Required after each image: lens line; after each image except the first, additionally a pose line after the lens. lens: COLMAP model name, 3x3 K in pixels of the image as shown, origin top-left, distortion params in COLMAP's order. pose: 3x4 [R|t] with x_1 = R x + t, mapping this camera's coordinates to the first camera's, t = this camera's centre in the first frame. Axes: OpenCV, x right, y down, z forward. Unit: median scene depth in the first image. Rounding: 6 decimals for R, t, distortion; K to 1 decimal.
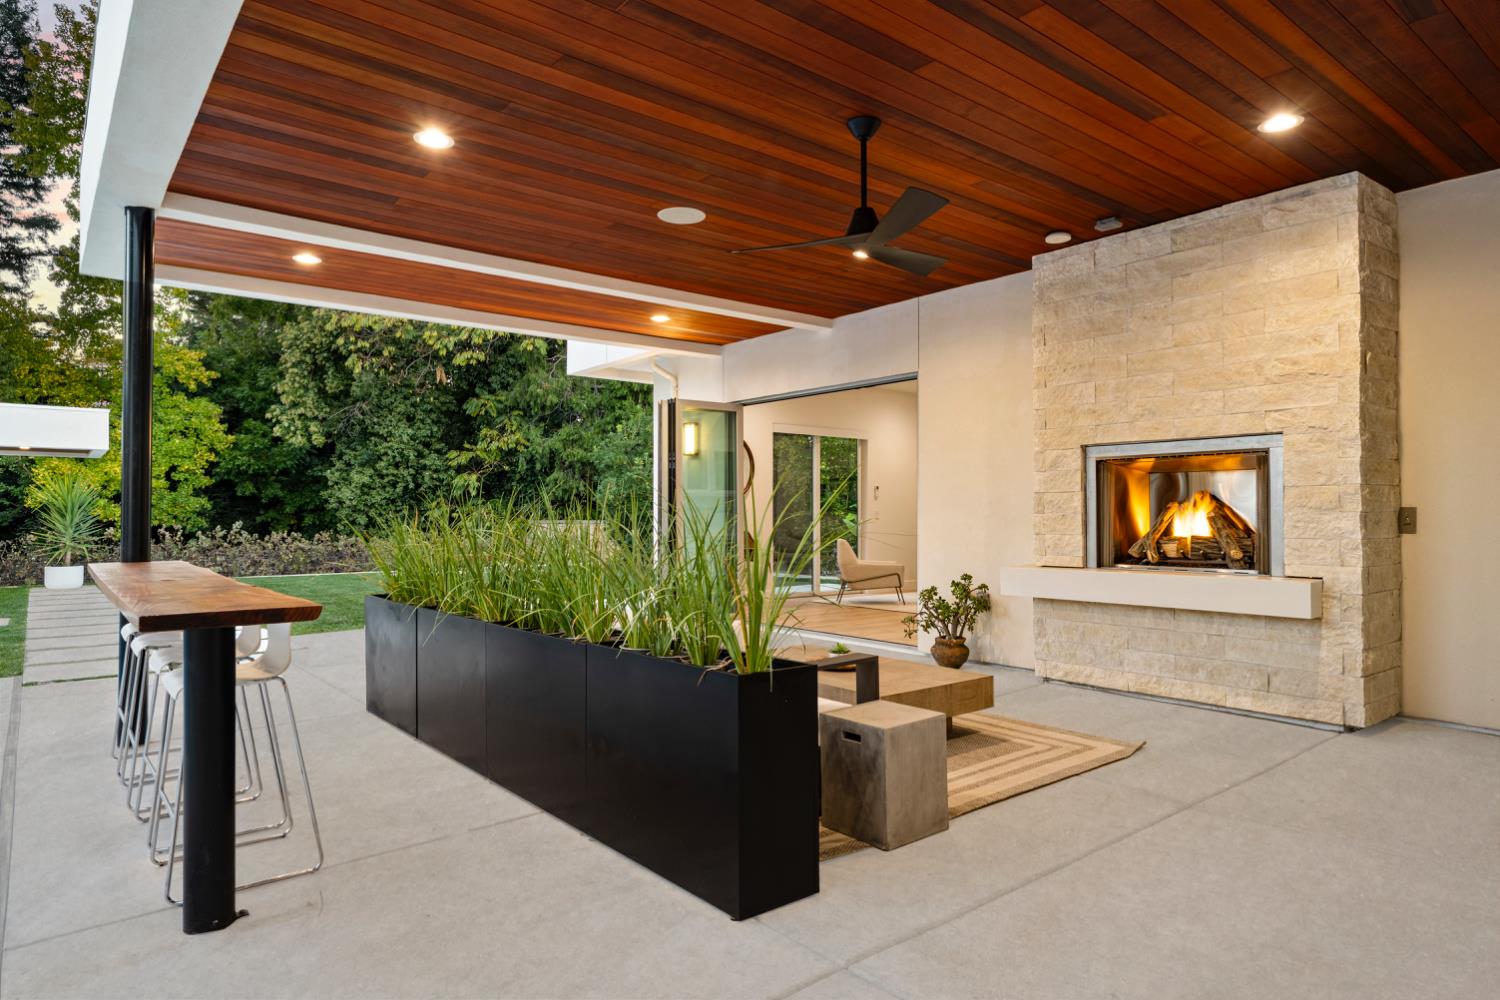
lens RADIAL K [[798.4, 0, 750.0], [0, 798.4, 500.0], [0, 0, 1]] dist [0.001418, 0.001057]
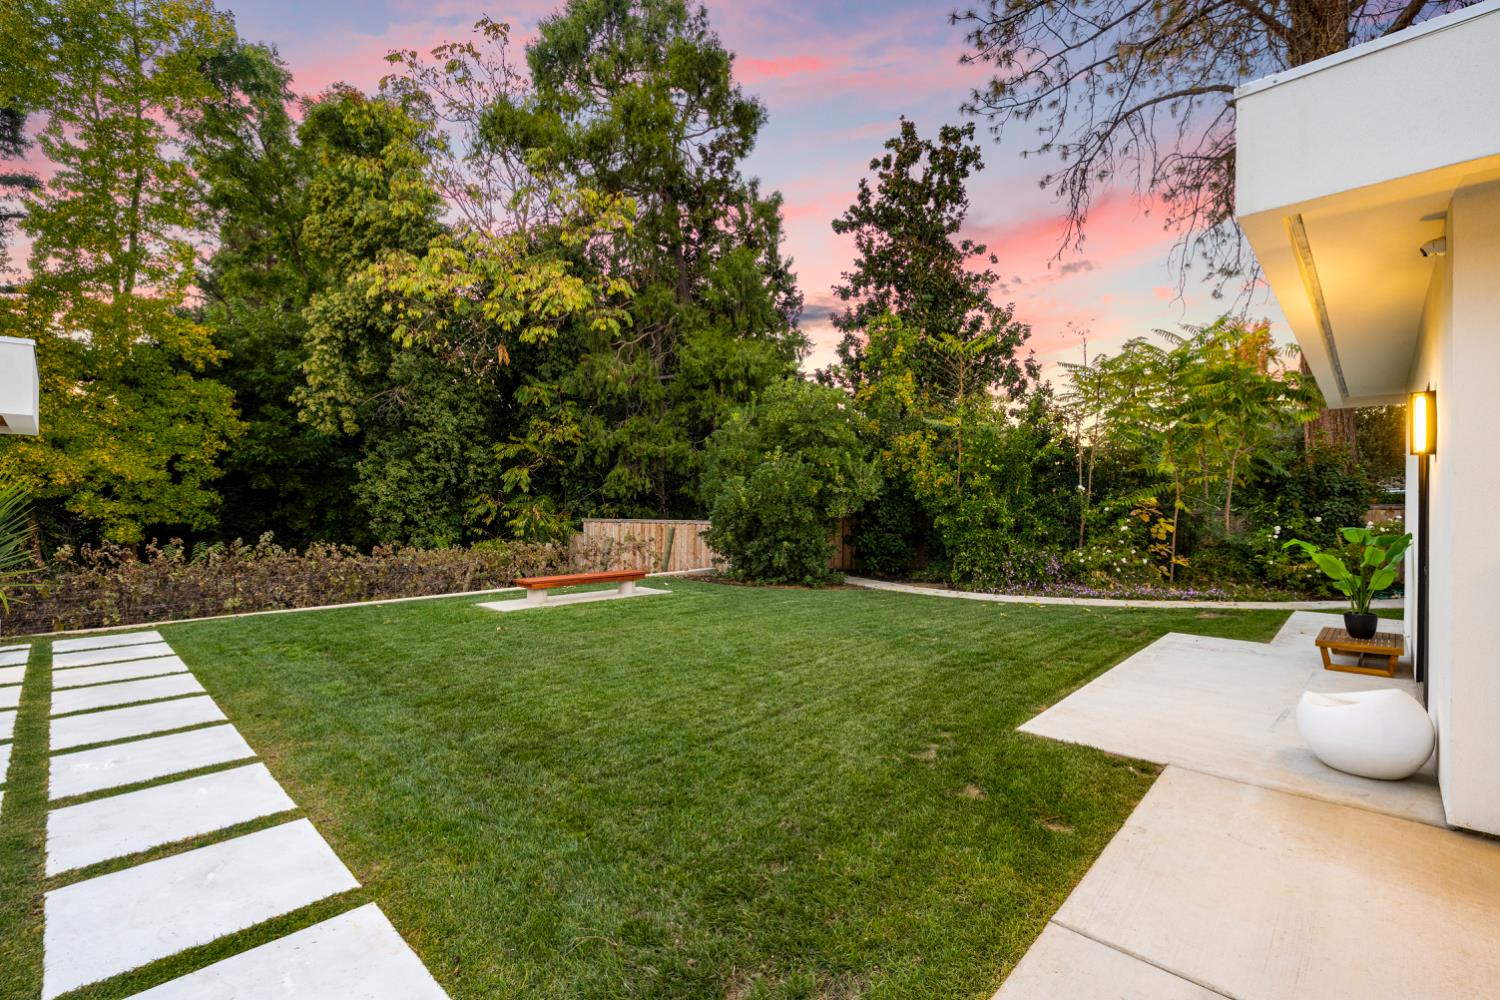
lens RADIAL K [[664.8, 0, 750.0], [0, 664.8, 500.0], [0, 0, 1]] dist [-0.000835, -0.000344]
pose [[0.996577, 0.008579, 0.082219, -0.152585], [-0.009443, 0.999904, 0.010123, -0.006491], [-0.082124, -0.010865, 0.996563, 0.219378]]
